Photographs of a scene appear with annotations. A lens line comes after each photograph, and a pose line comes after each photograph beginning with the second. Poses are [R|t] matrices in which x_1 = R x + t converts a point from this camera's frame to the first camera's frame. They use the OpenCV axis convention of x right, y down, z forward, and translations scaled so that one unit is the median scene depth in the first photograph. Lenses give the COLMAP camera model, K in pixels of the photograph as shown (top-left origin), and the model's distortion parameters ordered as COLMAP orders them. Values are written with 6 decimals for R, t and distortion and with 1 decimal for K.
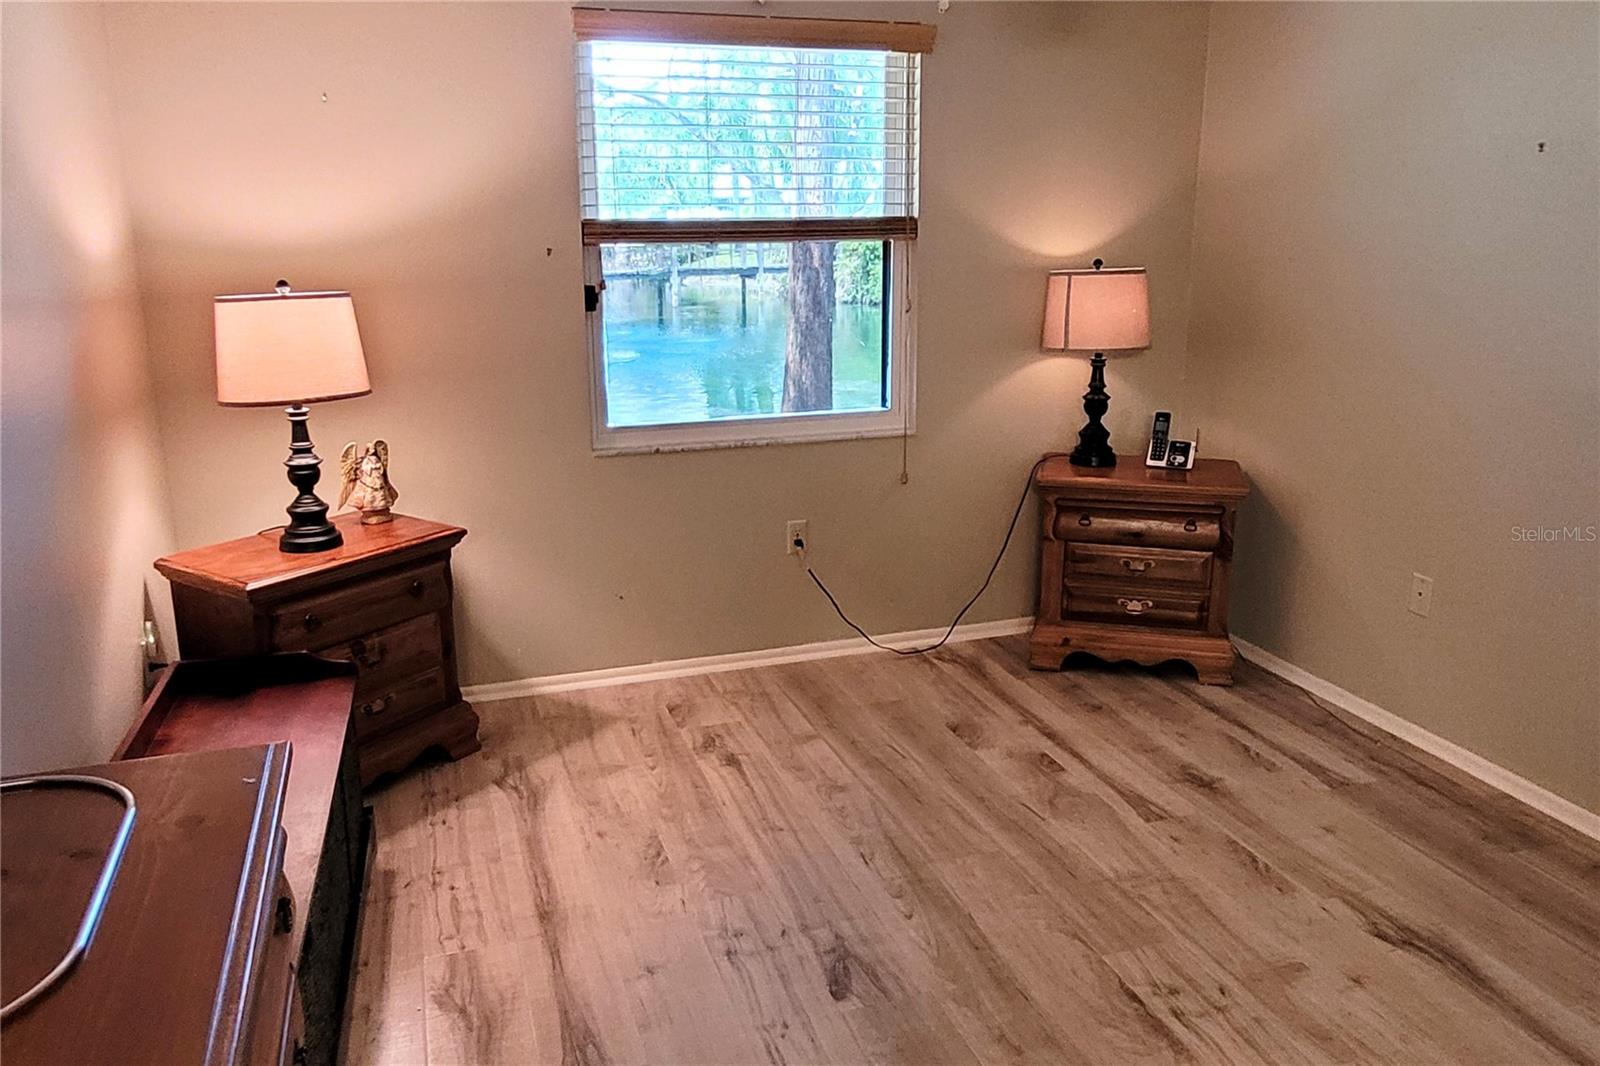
lens RADIAL K [[1200.7, 0, 793.8], [0, 1200.7, 522.9], [0, 0, 1]] dist [-0.000548, 0.009105]
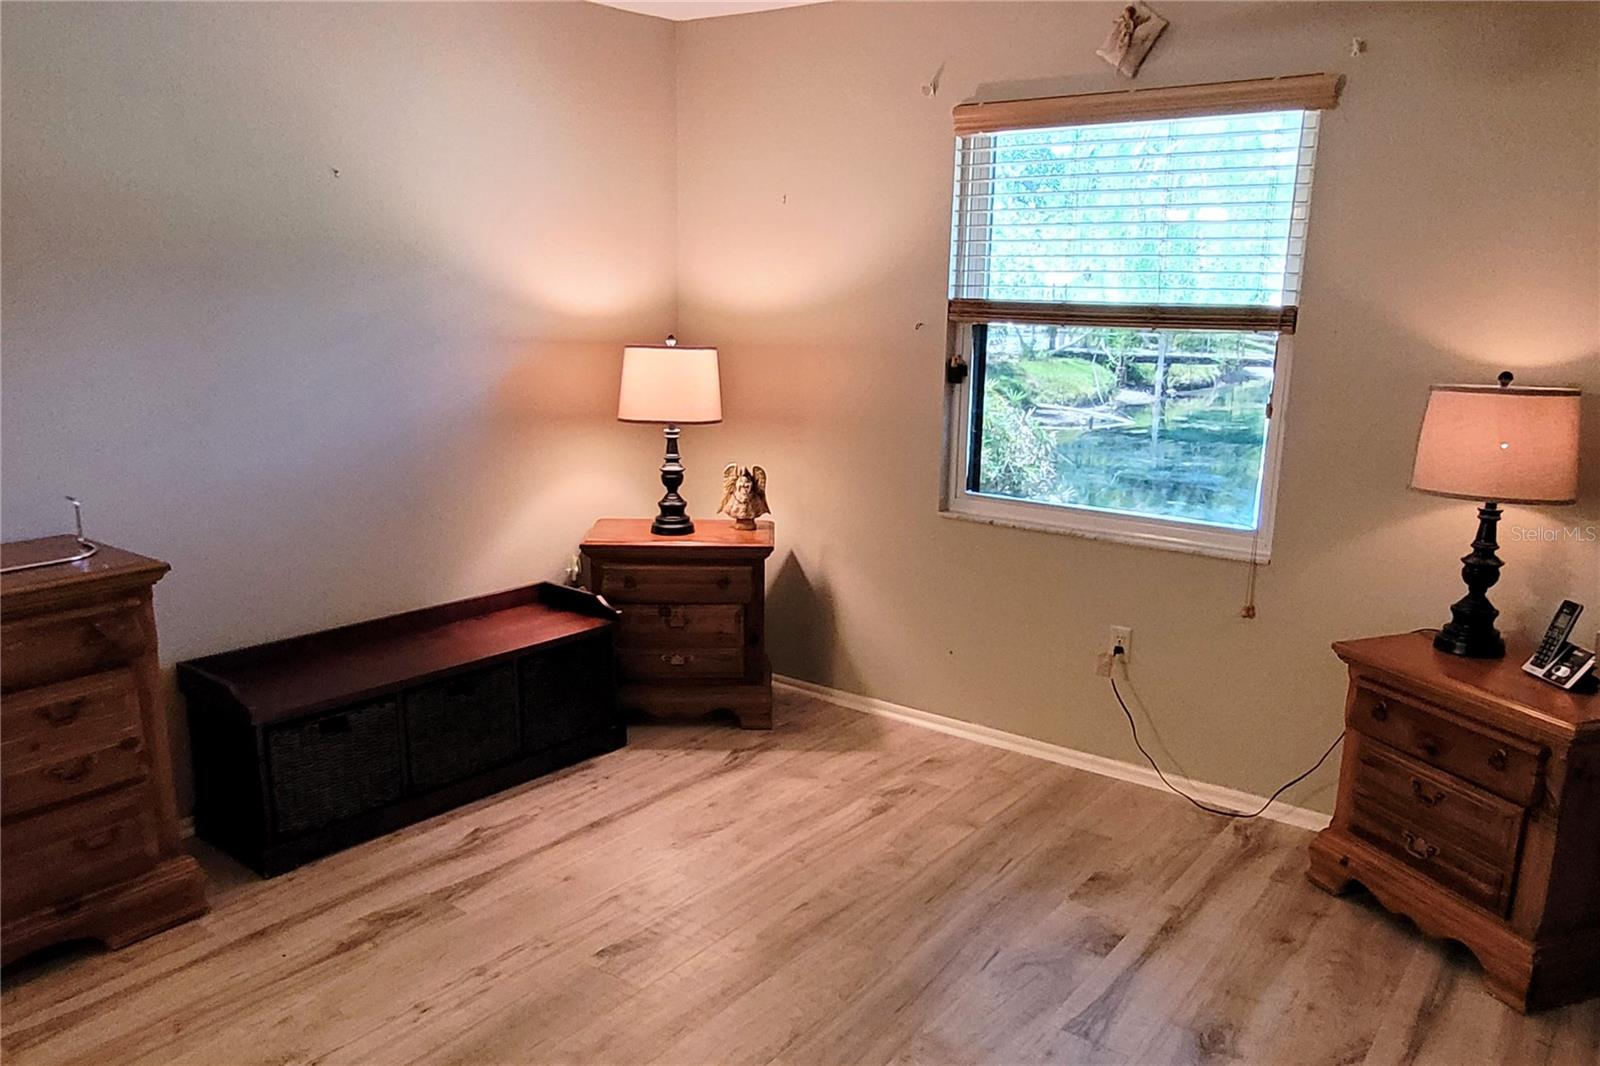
lens RADIAL K [[1183.4, 0, 803.4], [0, 1183.4, 597.4], [0, 0, 1]] dist [0.001863, 0.008144]
pose [[0.577501, 0.223500, -0.785201, 0.644466], [-0.227144, 0.967807, 0.108417, -0.075211], [0.784154, 0.115743, 0.609677, 0.268830]]
